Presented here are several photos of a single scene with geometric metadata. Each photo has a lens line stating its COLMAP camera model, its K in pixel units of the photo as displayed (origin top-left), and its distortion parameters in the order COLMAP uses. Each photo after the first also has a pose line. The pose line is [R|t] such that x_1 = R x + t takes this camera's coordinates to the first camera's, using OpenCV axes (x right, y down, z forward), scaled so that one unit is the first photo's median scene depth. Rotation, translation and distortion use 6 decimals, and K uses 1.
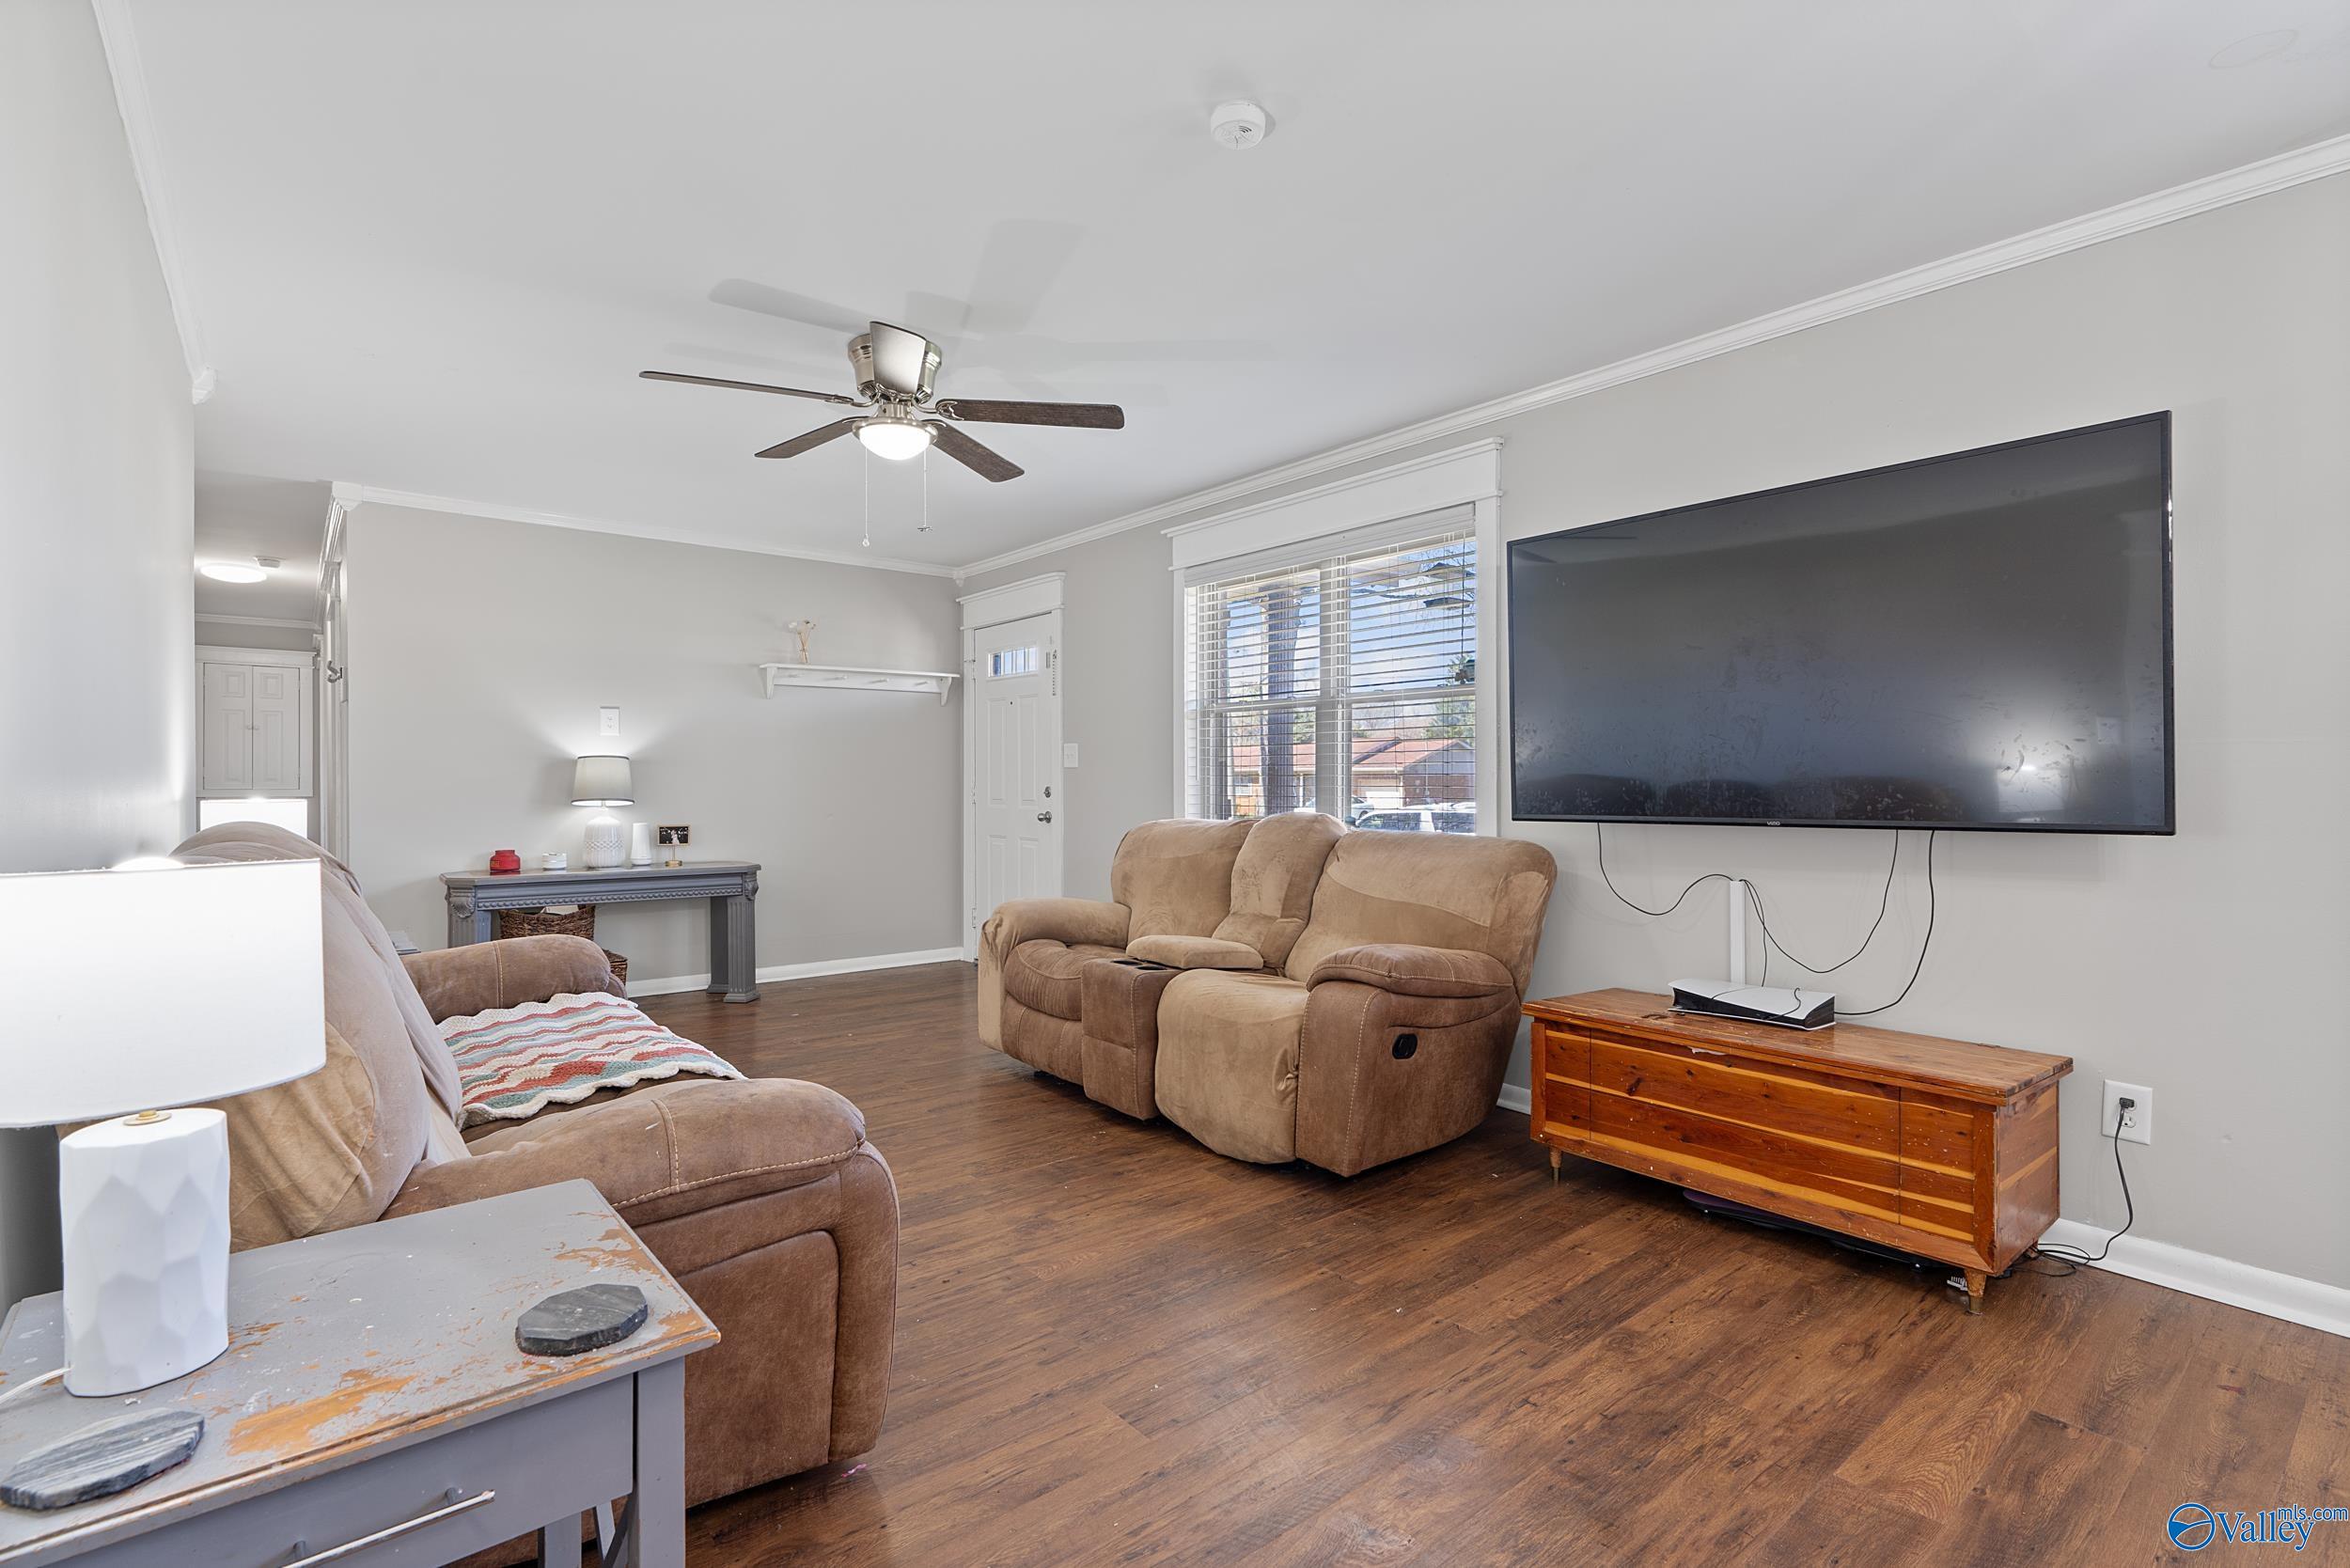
lens RADIAL K [[1083.7, 0, 1182.7], [0, 1083.7, 784.5], [0, 0, 1]] dist [0.000842, 0.000428]
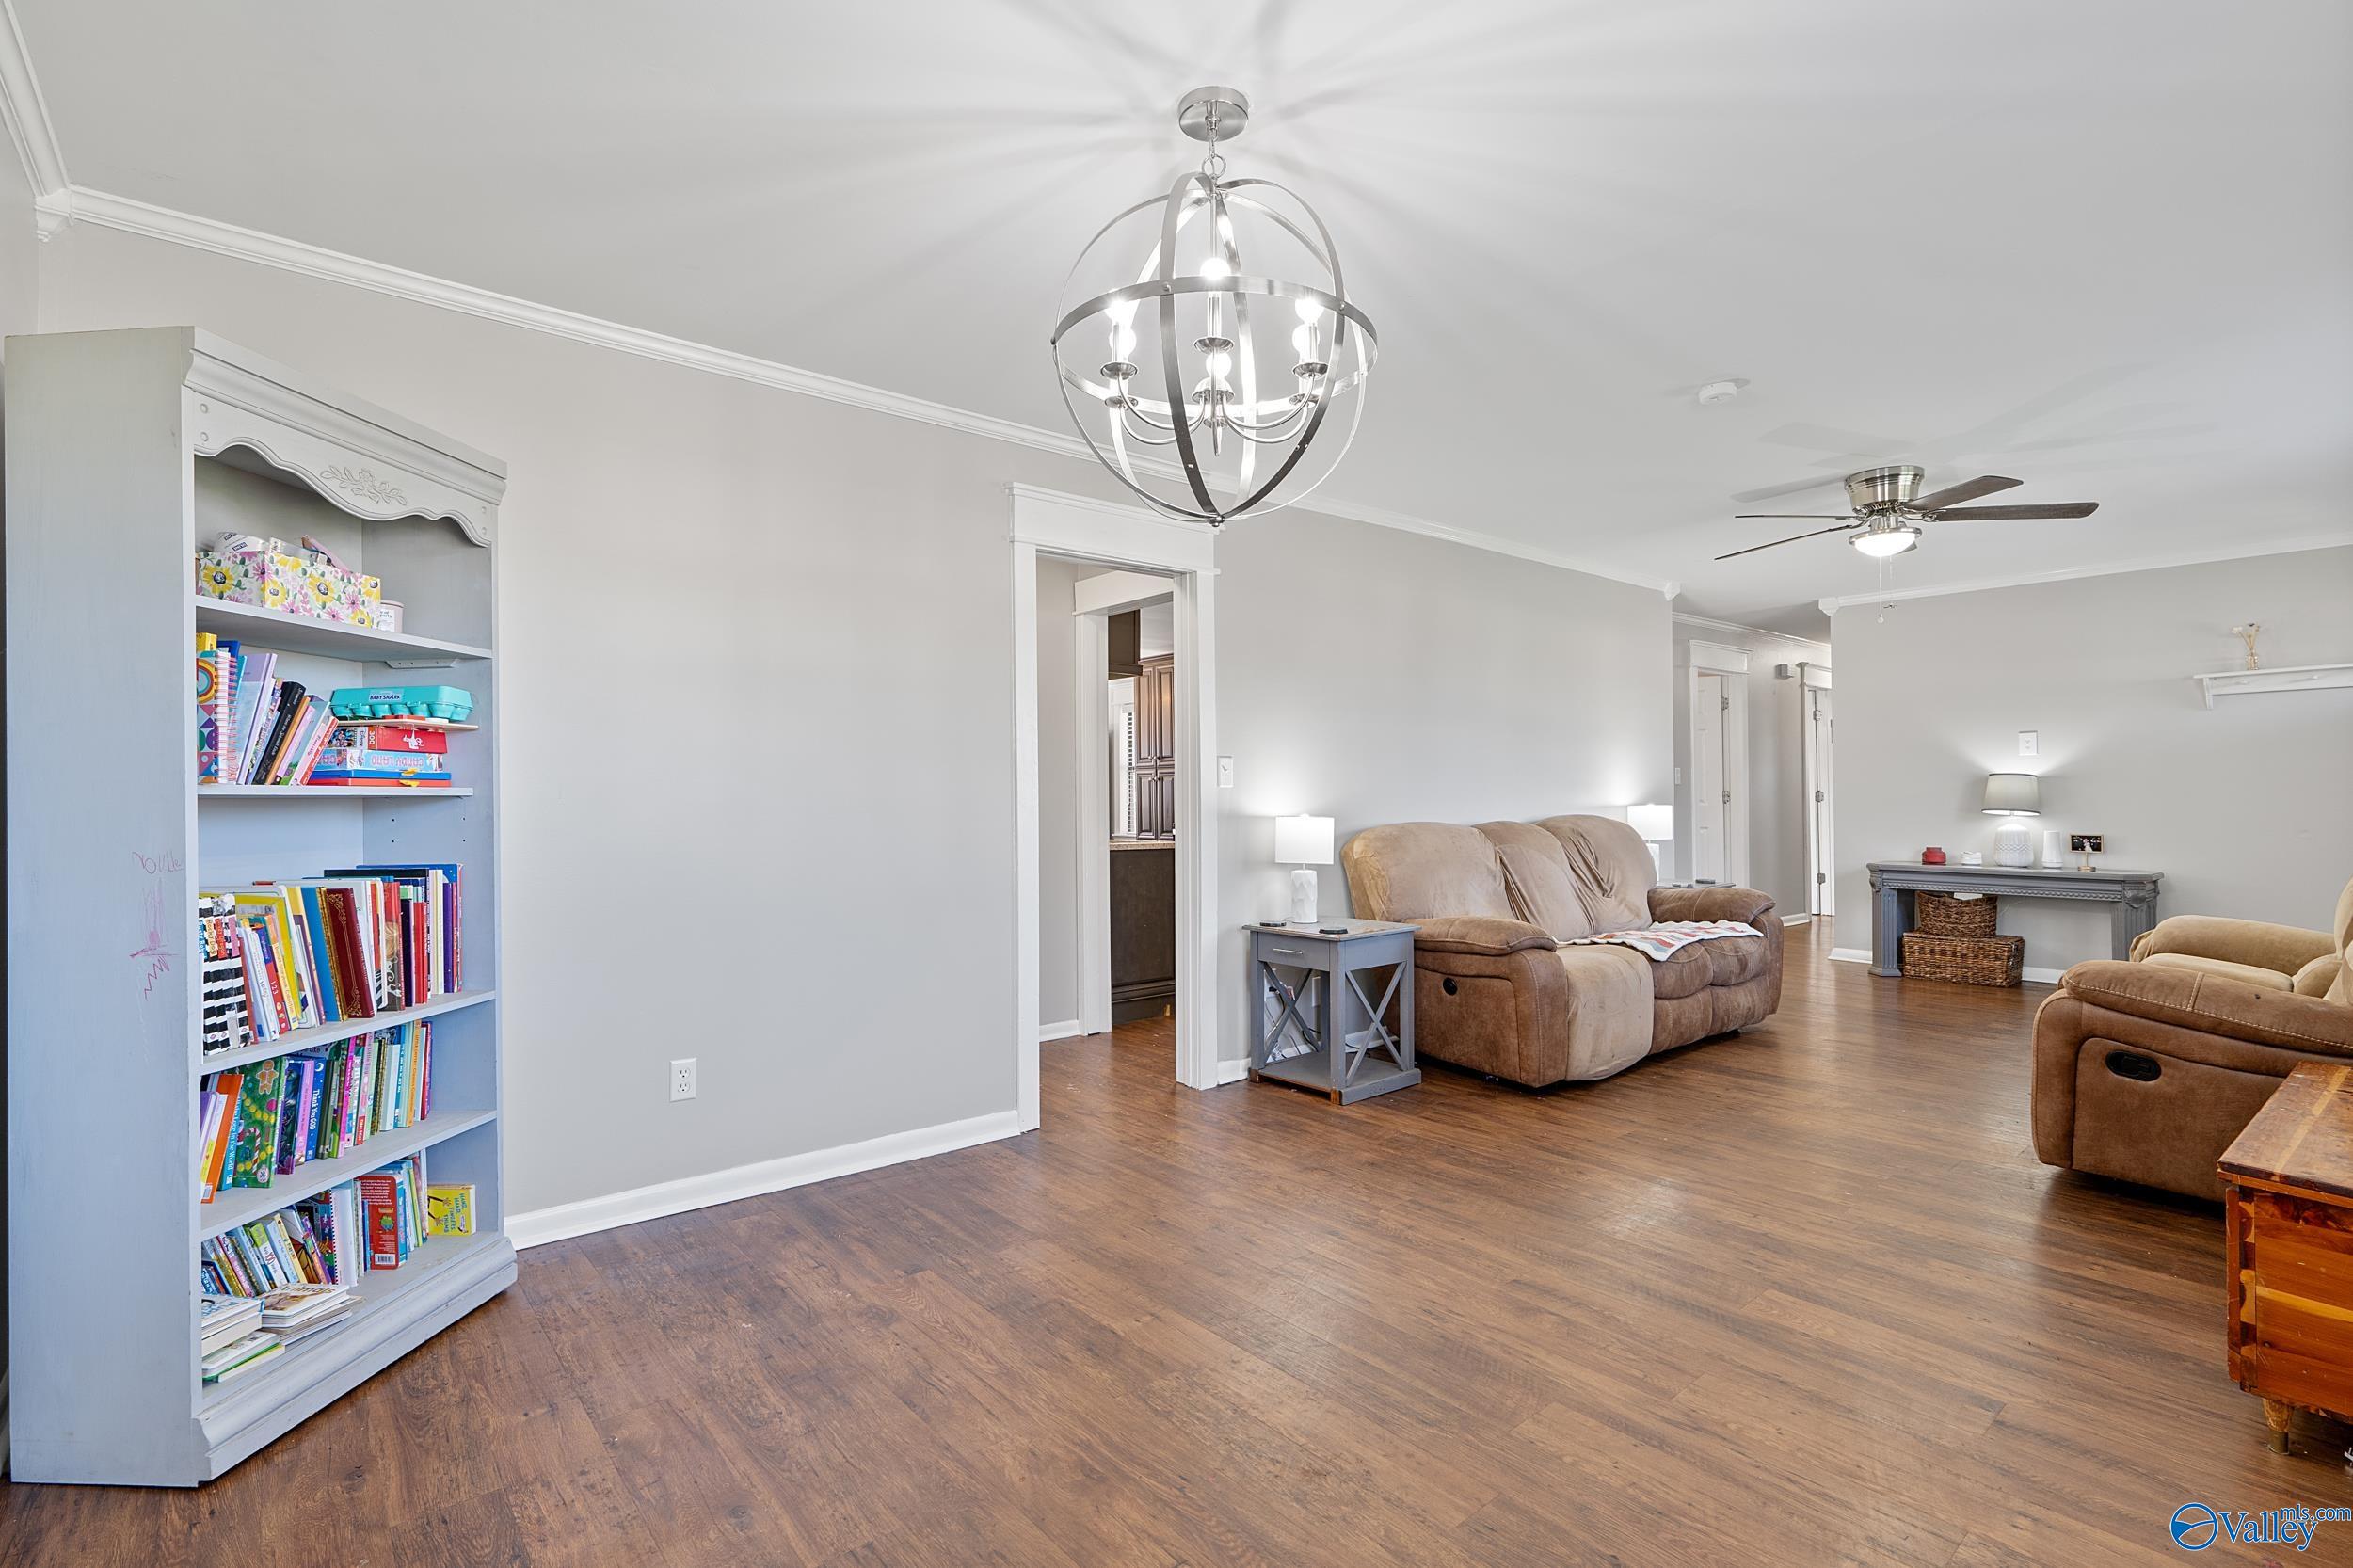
lens RADIAL K [[1085.1, 0, 1184.2], [0, 1085.1, 784.5], [0, 0, 1]] dist [0.000842, 0.000428]
pose [[0.001269, -0.014944, -0.999888, 1.383382], [0.004718, 0.999877, -0.014938, -0.002353], [0.999988, -0.004698, 0.001340, 0.163968]]
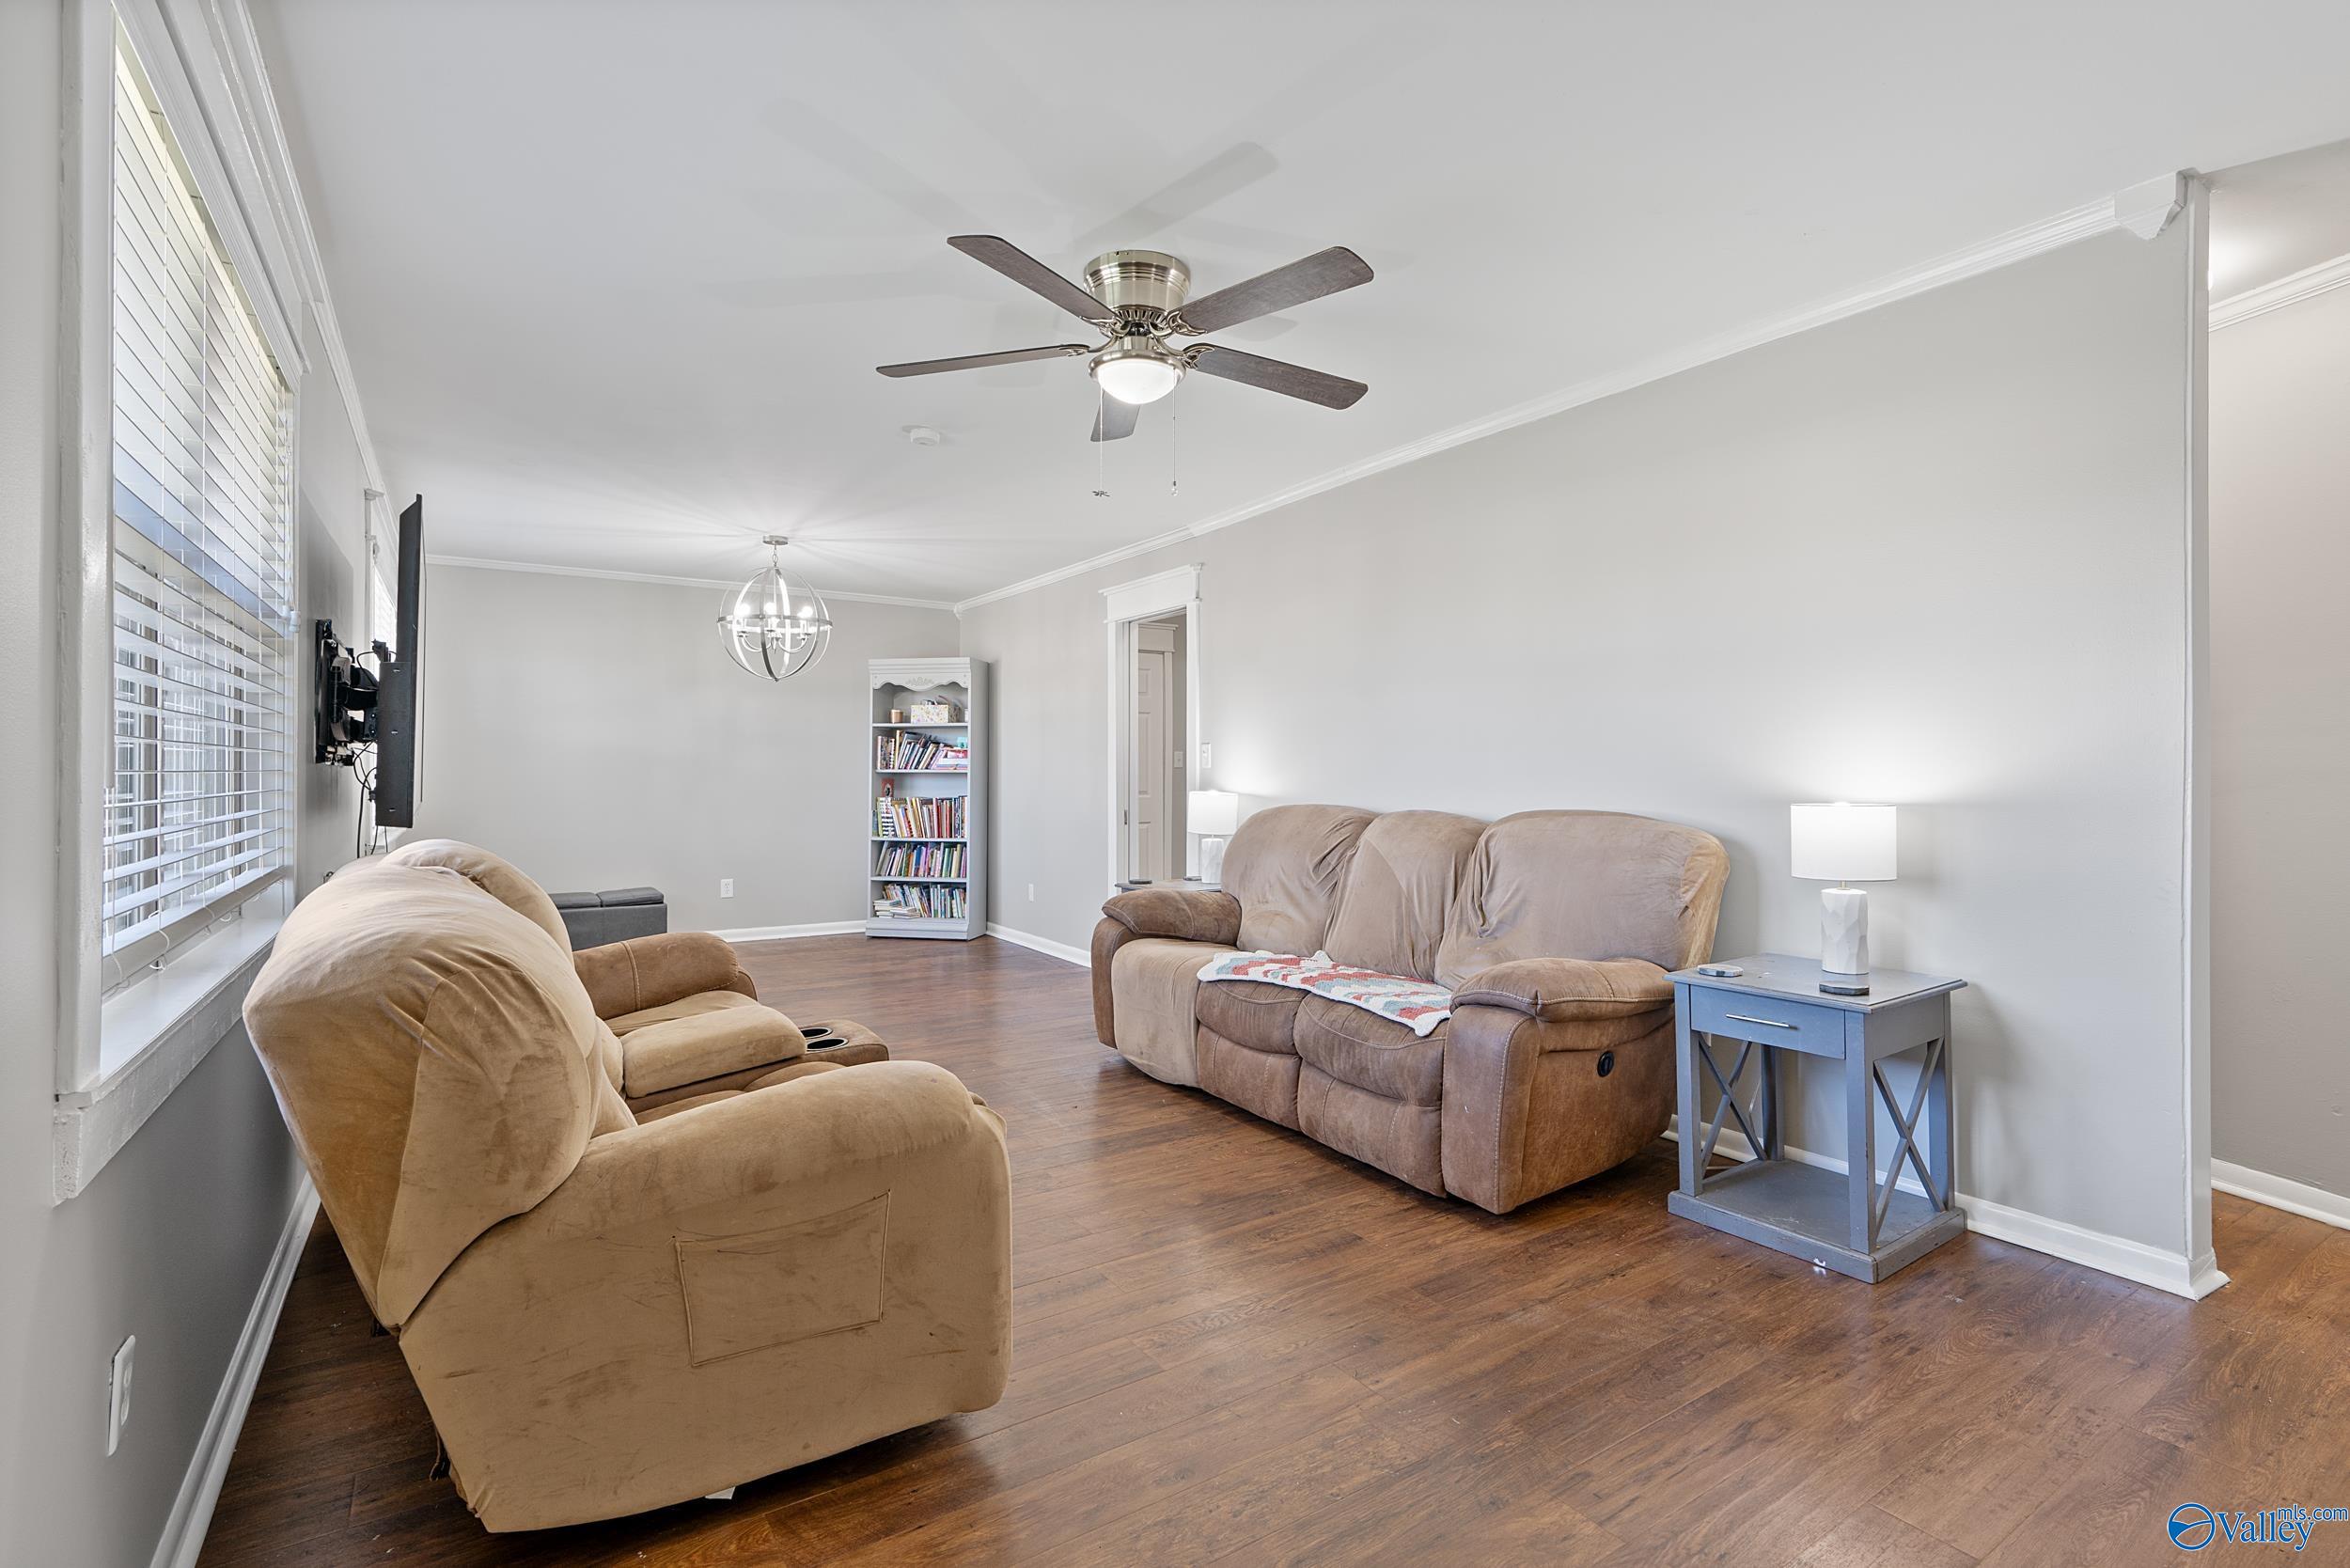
lens RADIAL K [[1083.7, 0, 1182.7], [0, 1083.7, 784.5], [0, 0, 1]] dist [0.000842, 0.000428]
pose [[-0.994601, -0.000563, 0.103773, -0.507484], [0.000870, 0.999905, 0.013764, -0.018061], [-0.103770, 0.013780, -0.994506, 2.380332]]
